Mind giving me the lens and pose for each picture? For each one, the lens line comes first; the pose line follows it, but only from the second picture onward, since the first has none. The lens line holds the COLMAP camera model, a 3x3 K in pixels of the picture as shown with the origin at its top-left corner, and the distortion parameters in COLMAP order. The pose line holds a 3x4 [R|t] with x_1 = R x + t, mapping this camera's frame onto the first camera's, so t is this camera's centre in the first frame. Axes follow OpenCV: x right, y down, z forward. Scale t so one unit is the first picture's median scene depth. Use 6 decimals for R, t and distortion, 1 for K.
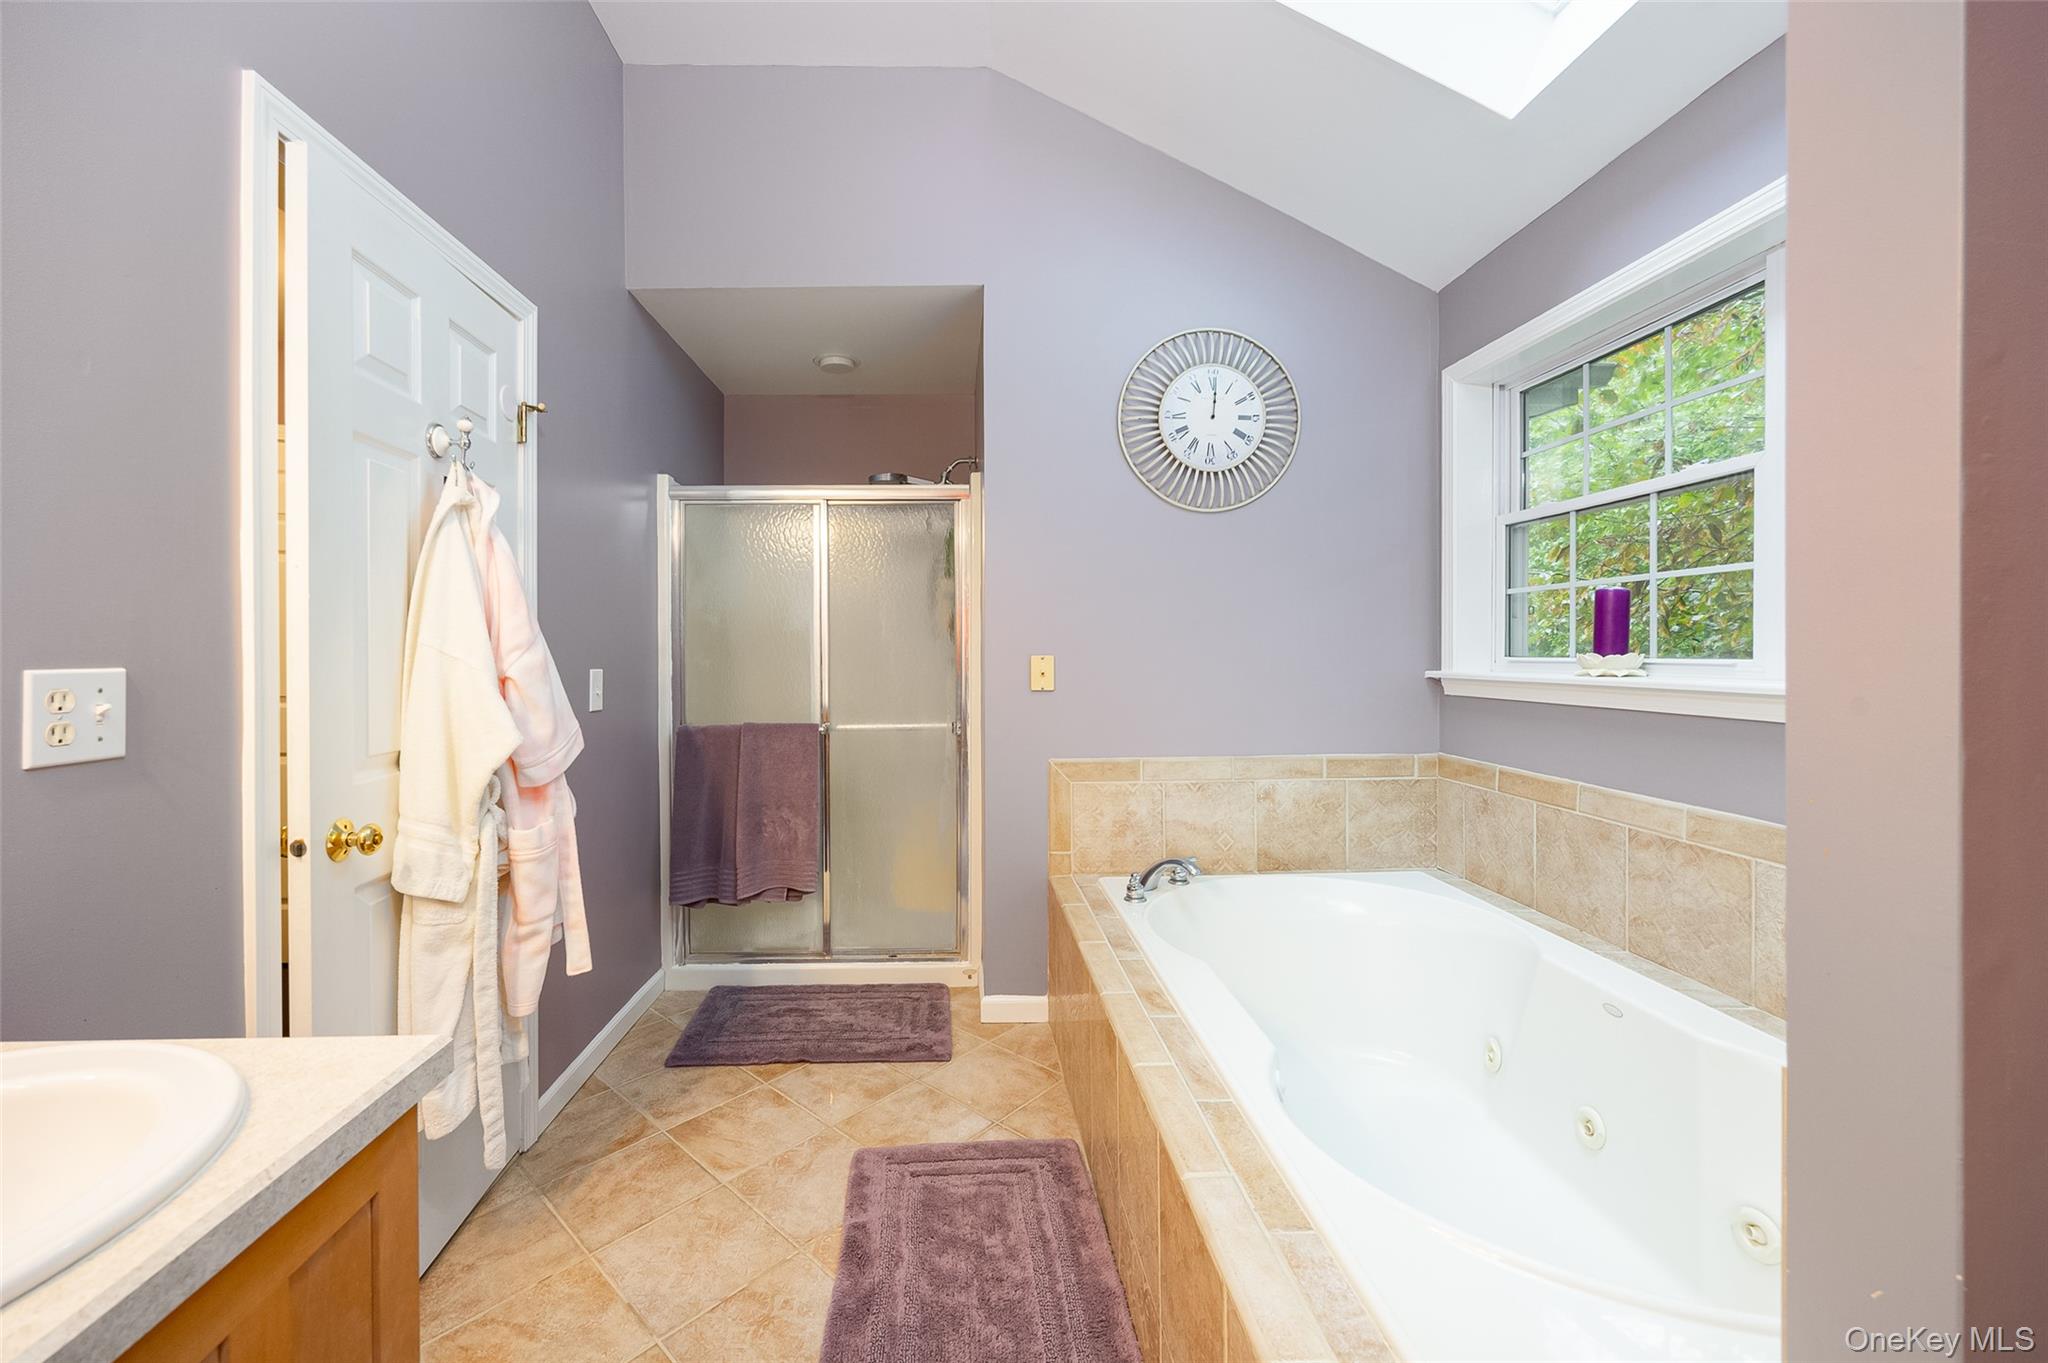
lens RADIAL K [[789.9, 0, 1021.3], [0, 789.9, 661.6], [0, 0, 1]] dist [-0.001387, 0.000353]
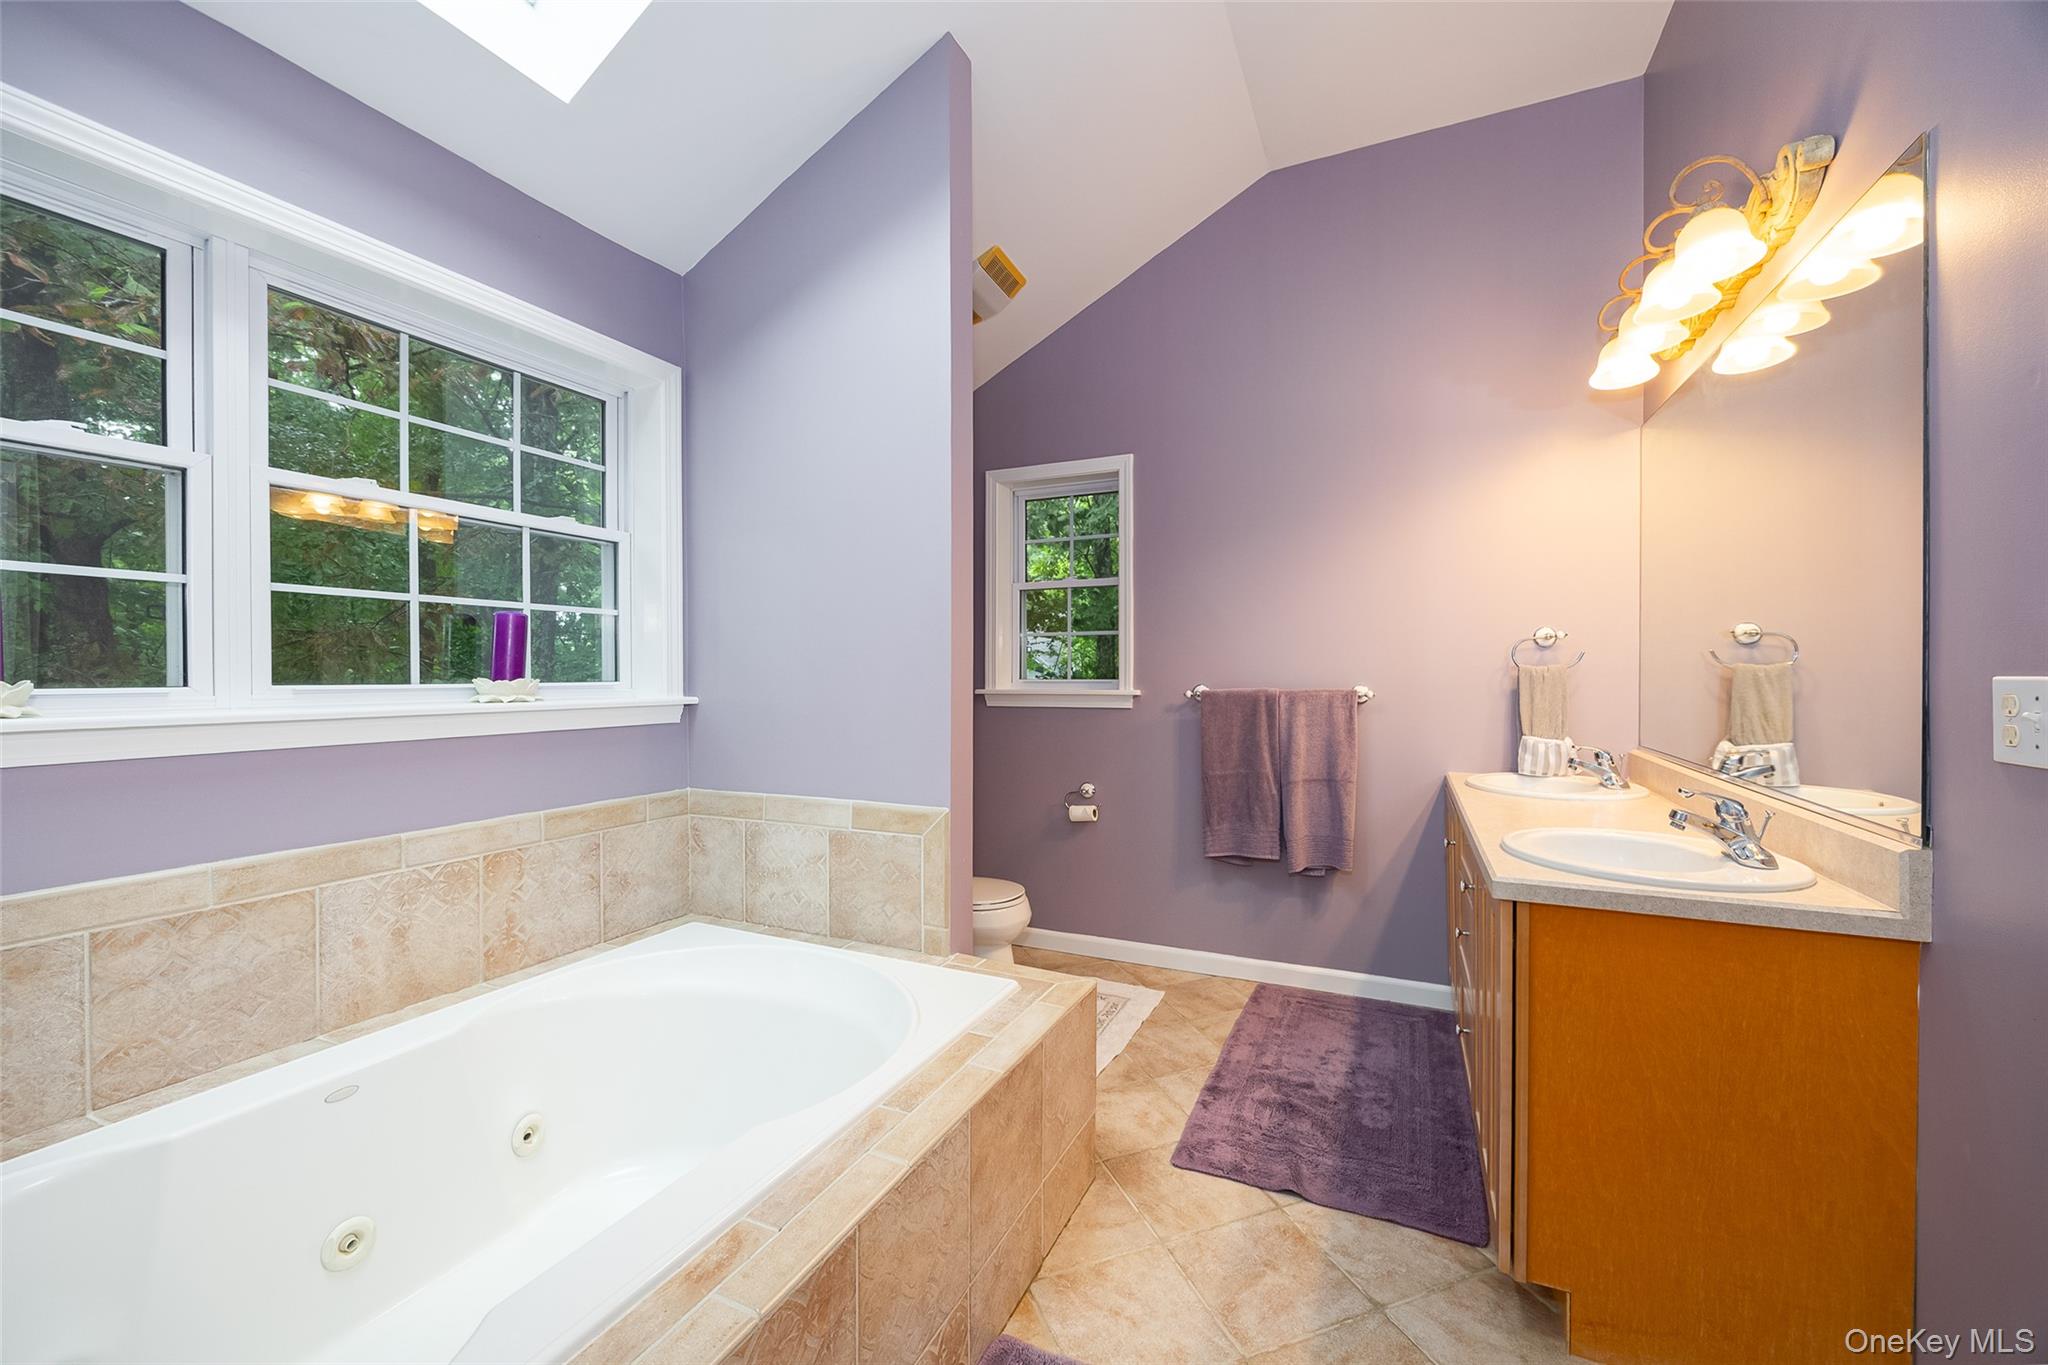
lens RADIAL K [[789.9, 0, 1028.7], [0, 789.9, 681.2], [0, 0, 1]] dist [-0.001387, 0.000353]
pose [[-0.866290, -0.007327, 0.499487, -0.312750], [-0.000032, 0.999893, 0.014613, -0.020683], [-0.499541, 0.012643, -0.866198, 1.313506]]
